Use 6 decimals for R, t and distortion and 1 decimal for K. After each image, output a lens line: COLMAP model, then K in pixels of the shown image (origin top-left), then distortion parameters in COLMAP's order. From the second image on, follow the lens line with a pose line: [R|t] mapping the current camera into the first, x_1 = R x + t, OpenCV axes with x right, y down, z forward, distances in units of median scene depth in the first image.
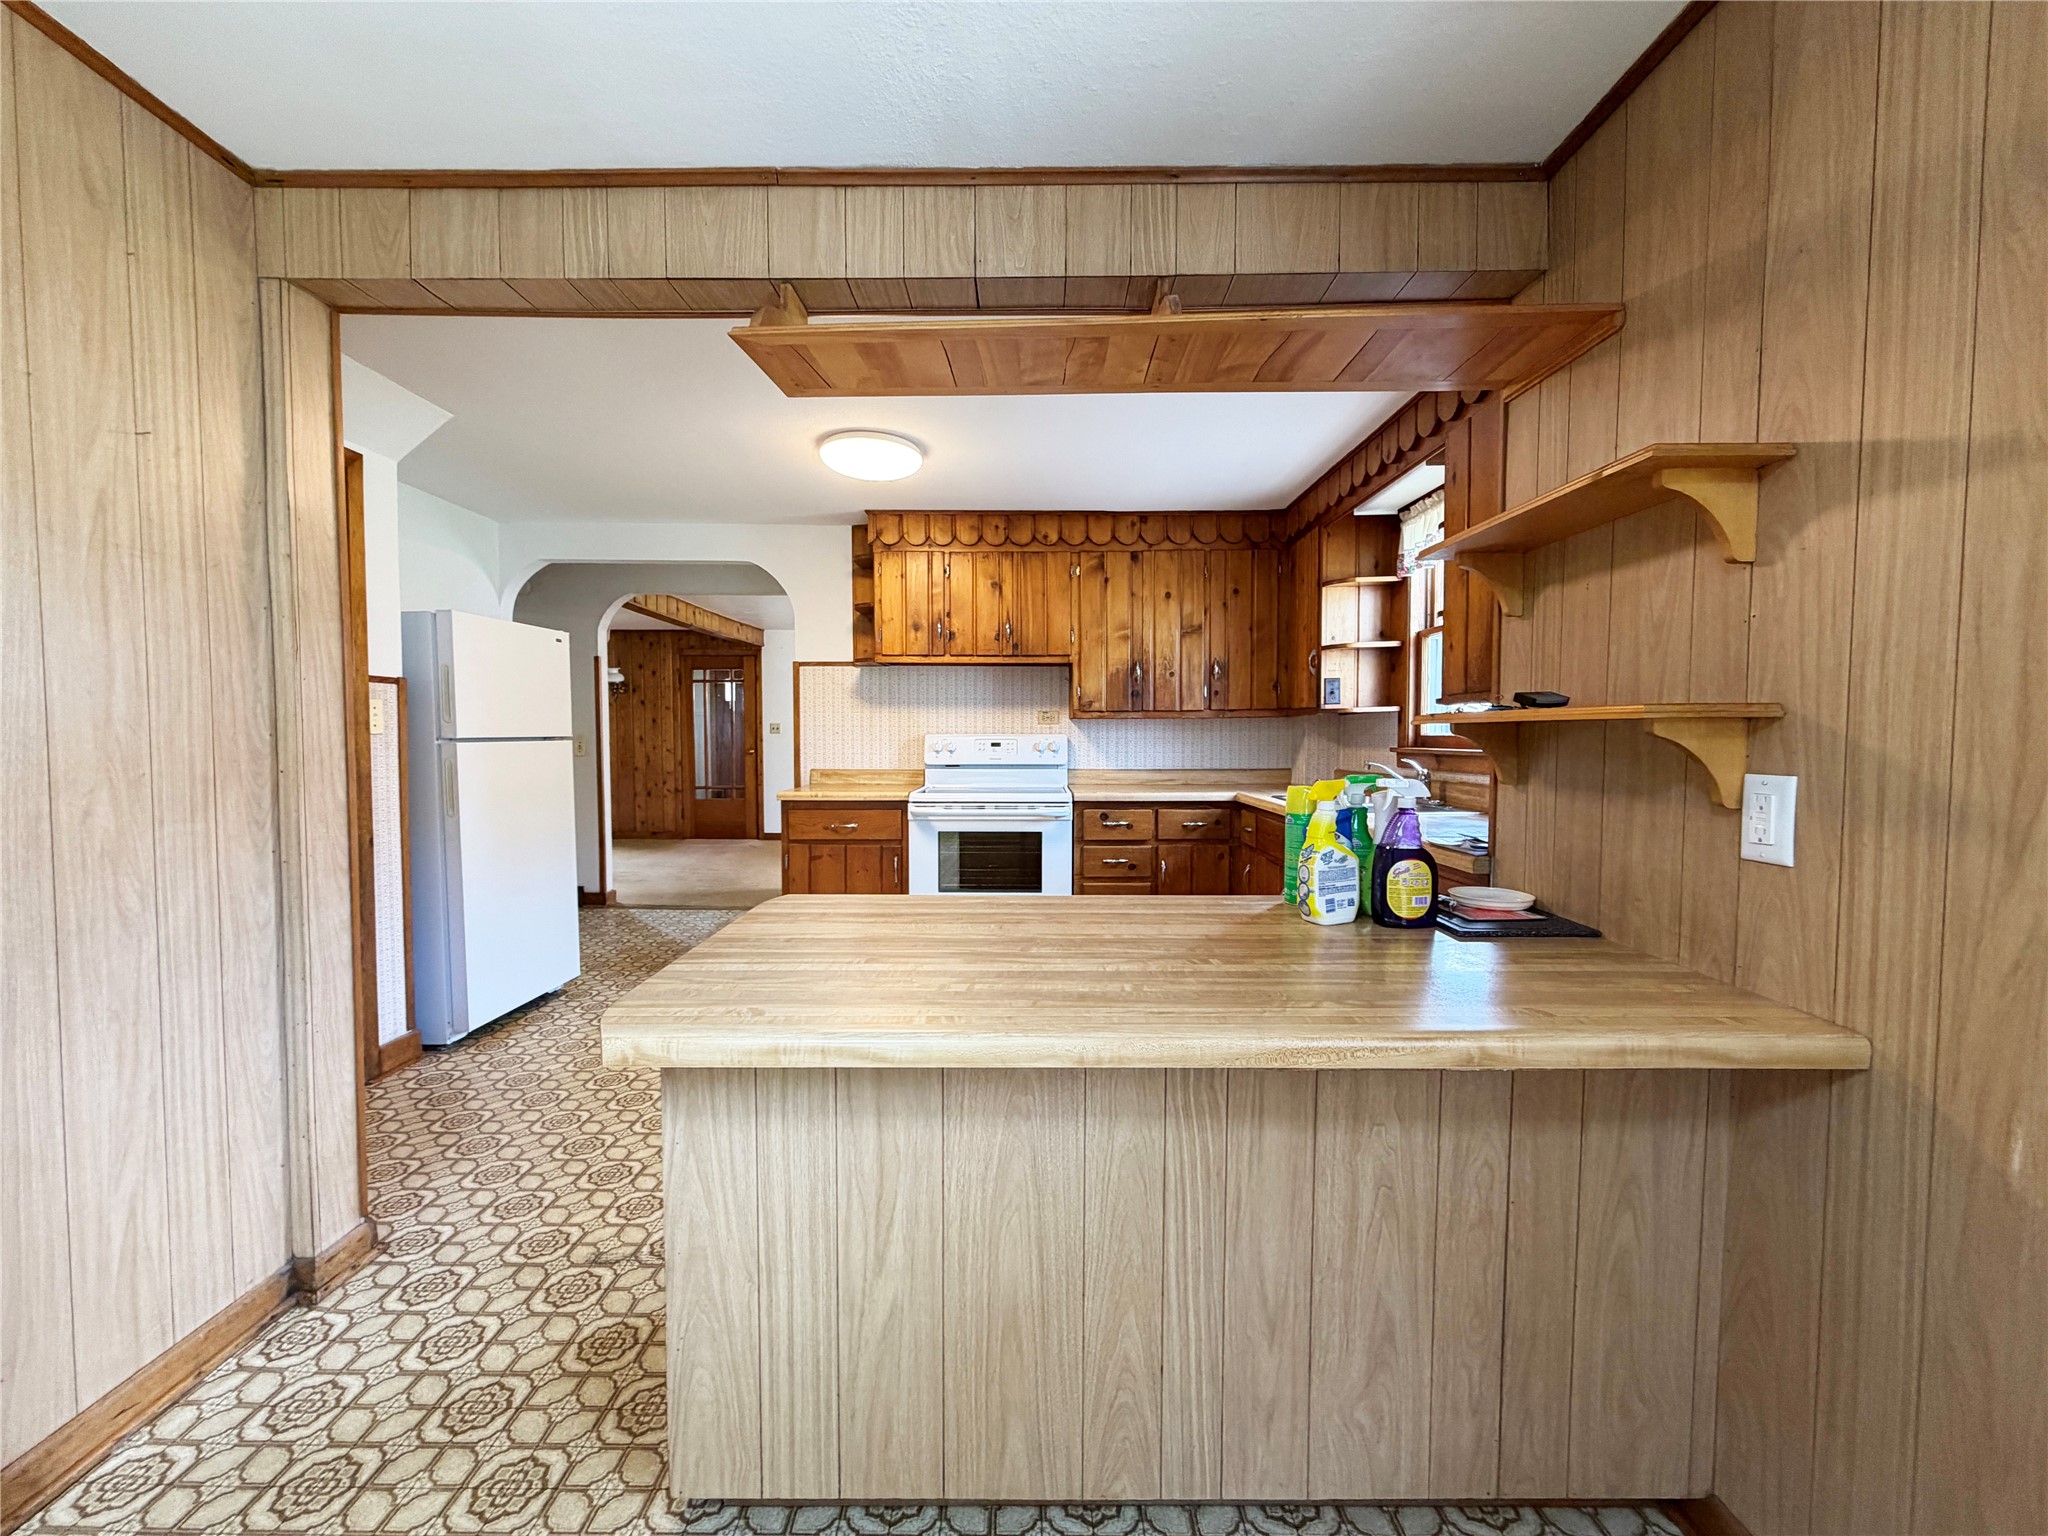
lens RADIAL K [[813.8, 0, 1018.4], [0, 813.8, 767.9], [0, 0, 1]] dist [0.002489, -0.000988]
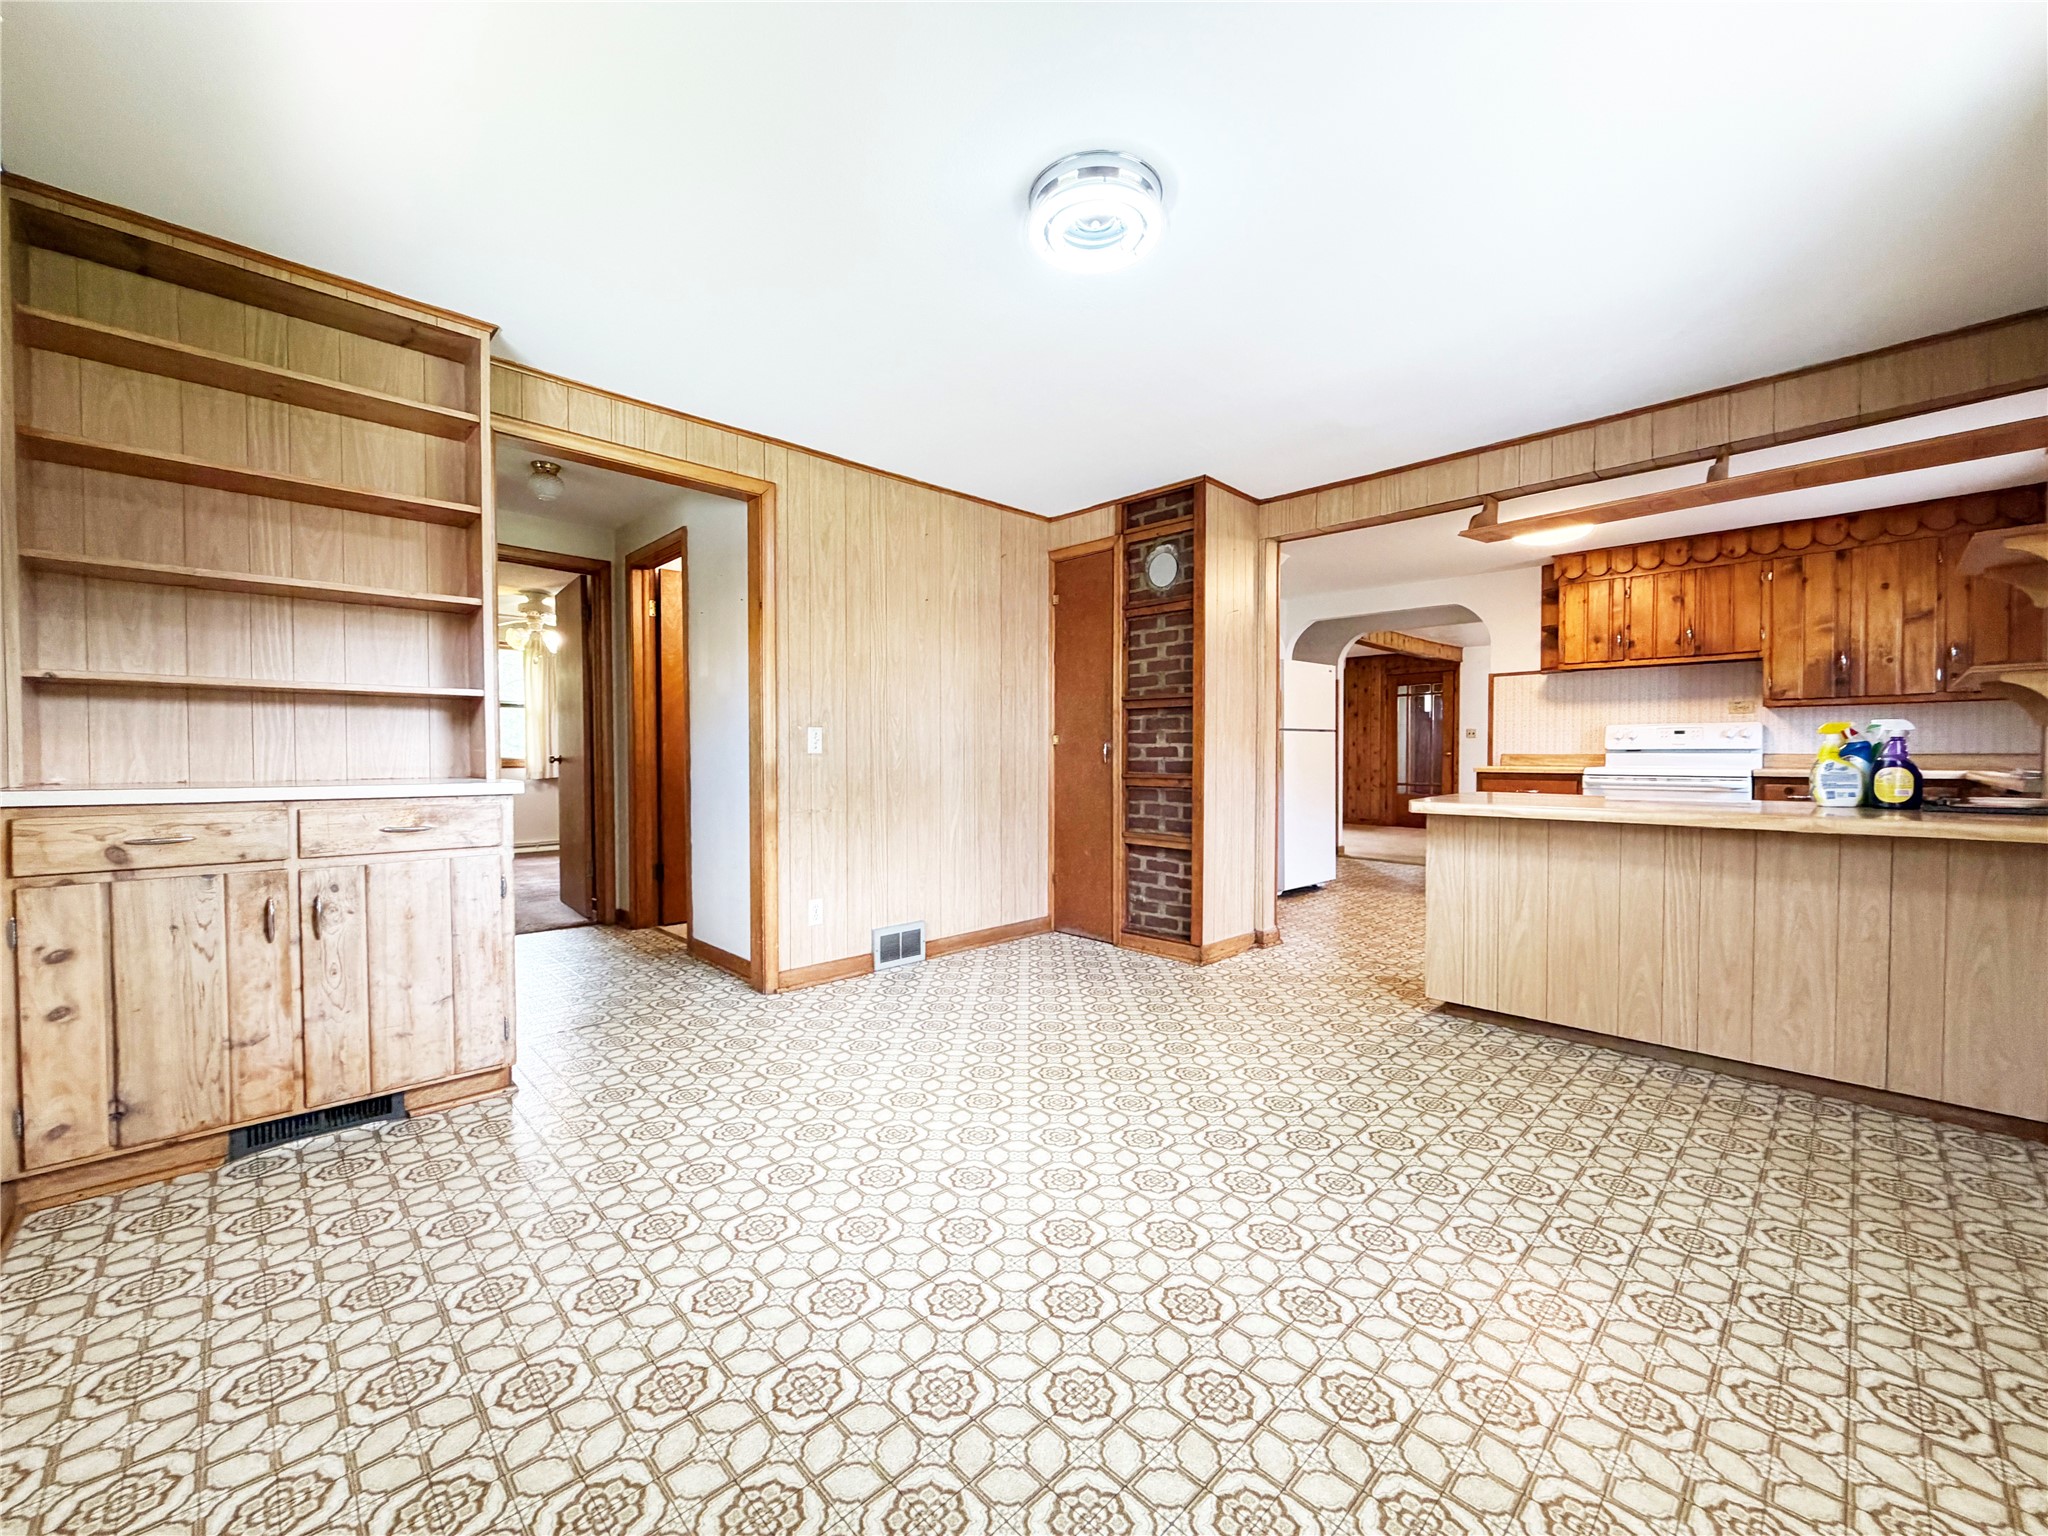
lens RADIAL K [[813.8, 0, 1024.7], [0, 813.8, 770.2], [0, 0, 1]] dist [0.002489, -0.000988]
pose [[0.703774, 0.013905, -0.710288, 0.153650], [-0.028626, 0.999551, -0.008796, 0.067951], [0.709847, 0.026523, 0.703856, -0.529746]]
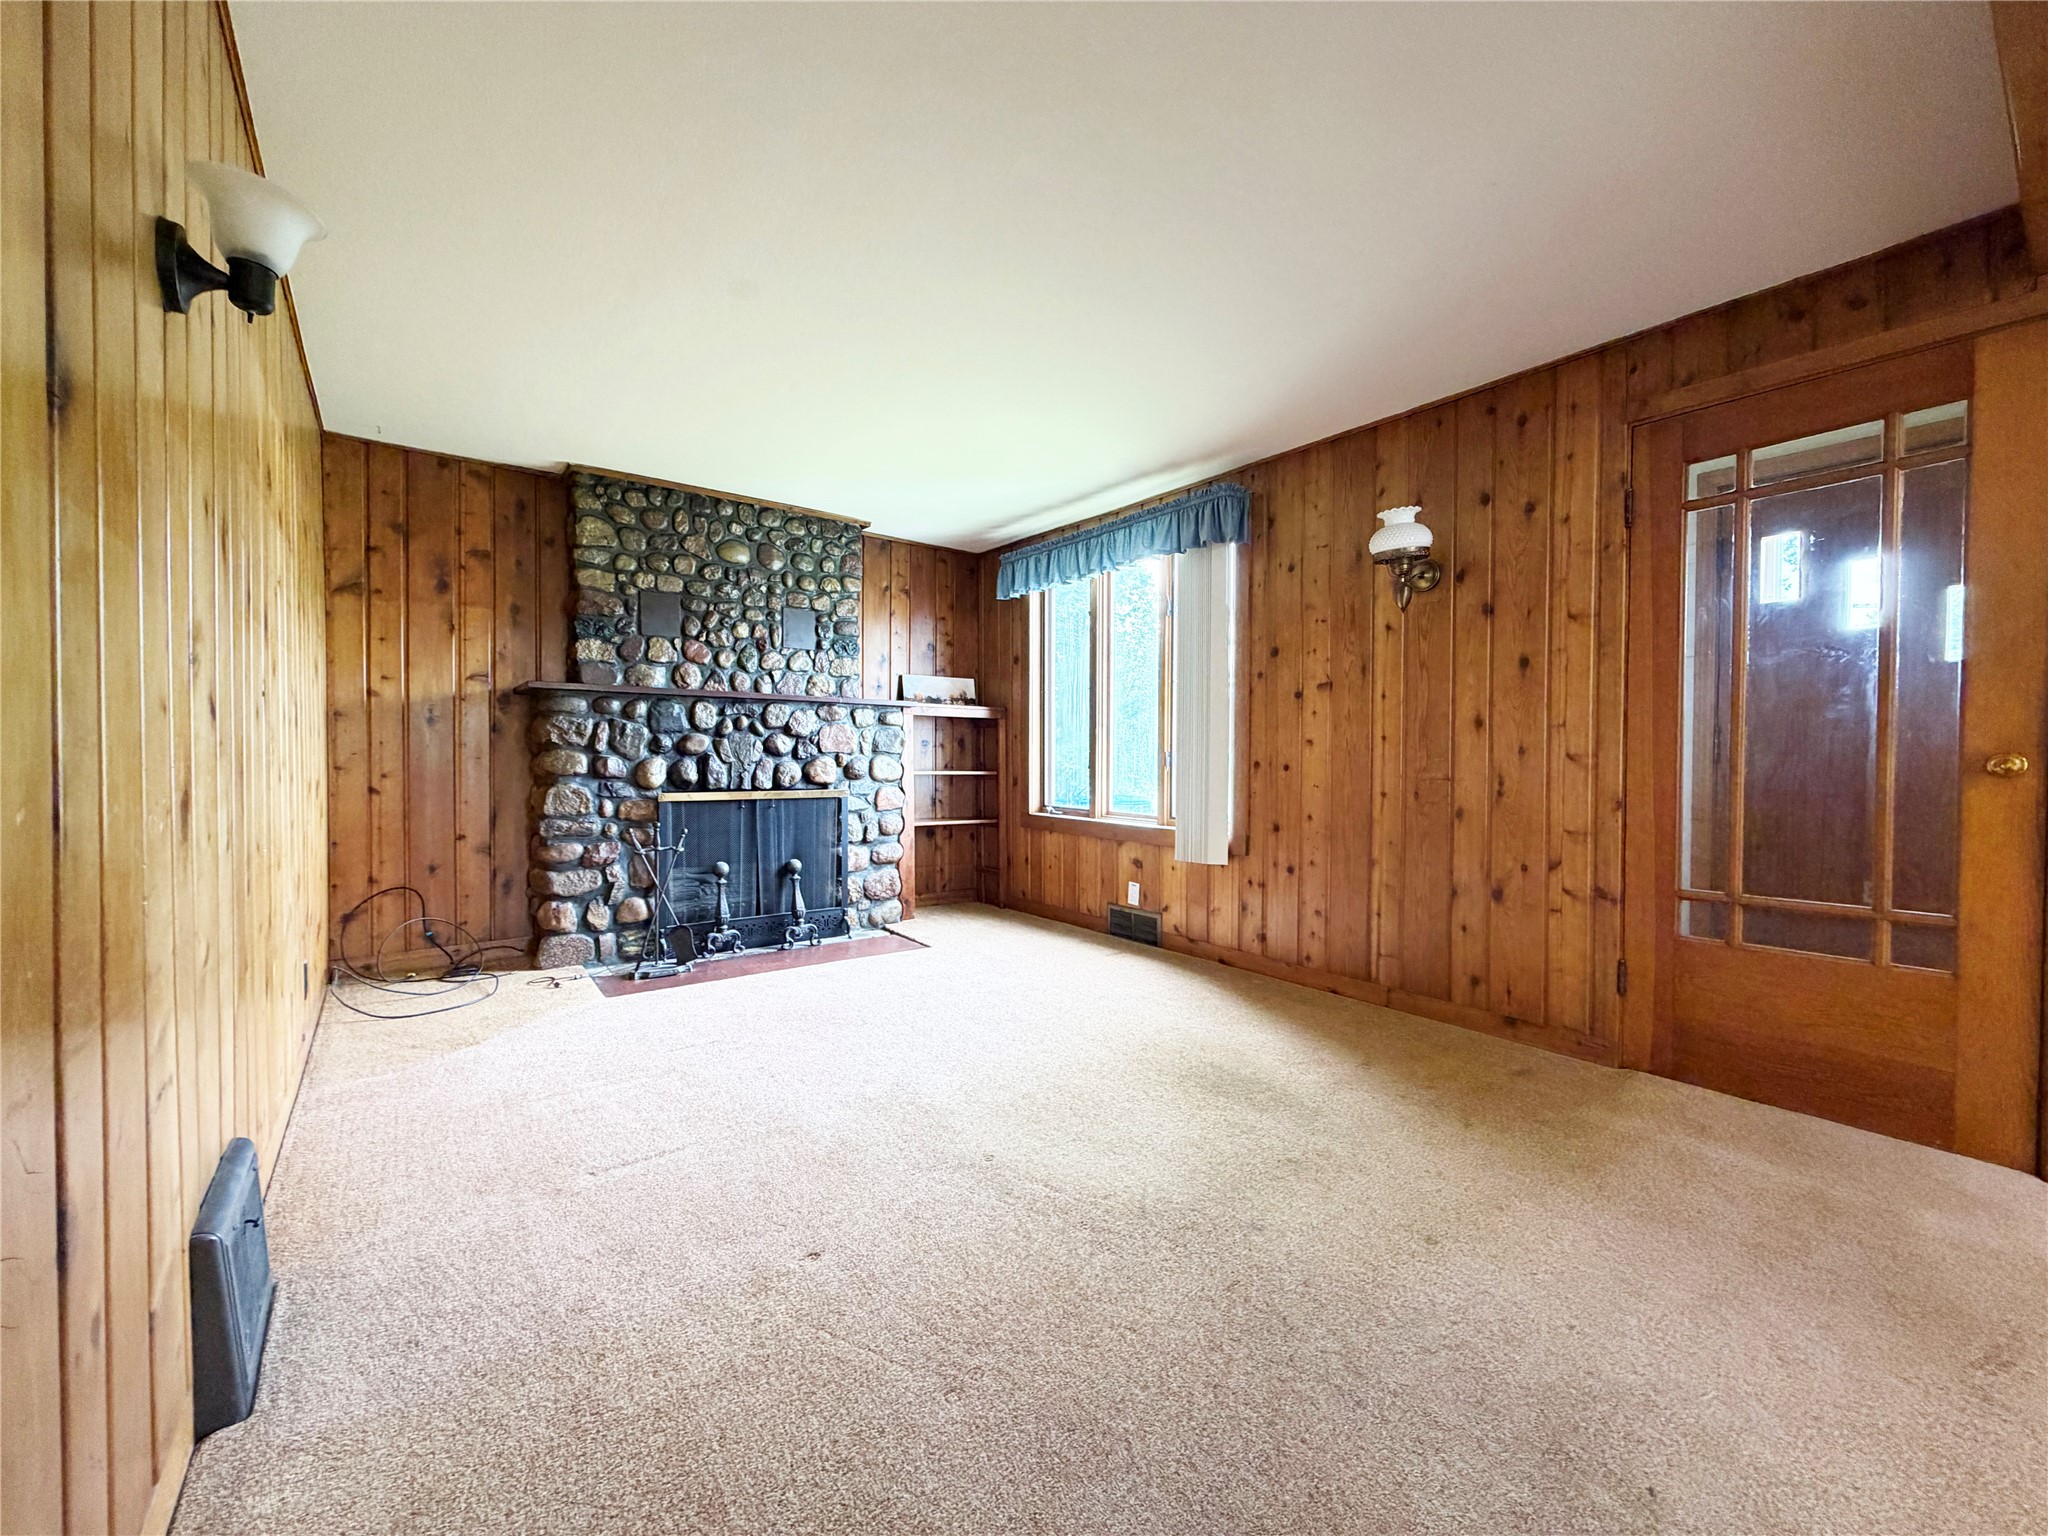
lens RADIAL K [[813.8, 0, 1025.4], [0, 813.8, 766.2], [0, 0, 1]] dist [0.002489, -0.000988]
pose [[0.613726, 0.015761, -0.789362, -0.709951], [-0.043403, 0.998962, -0.013800, -0.012628], [0.788325, 0.042730, 0.613773, 1.472100]]
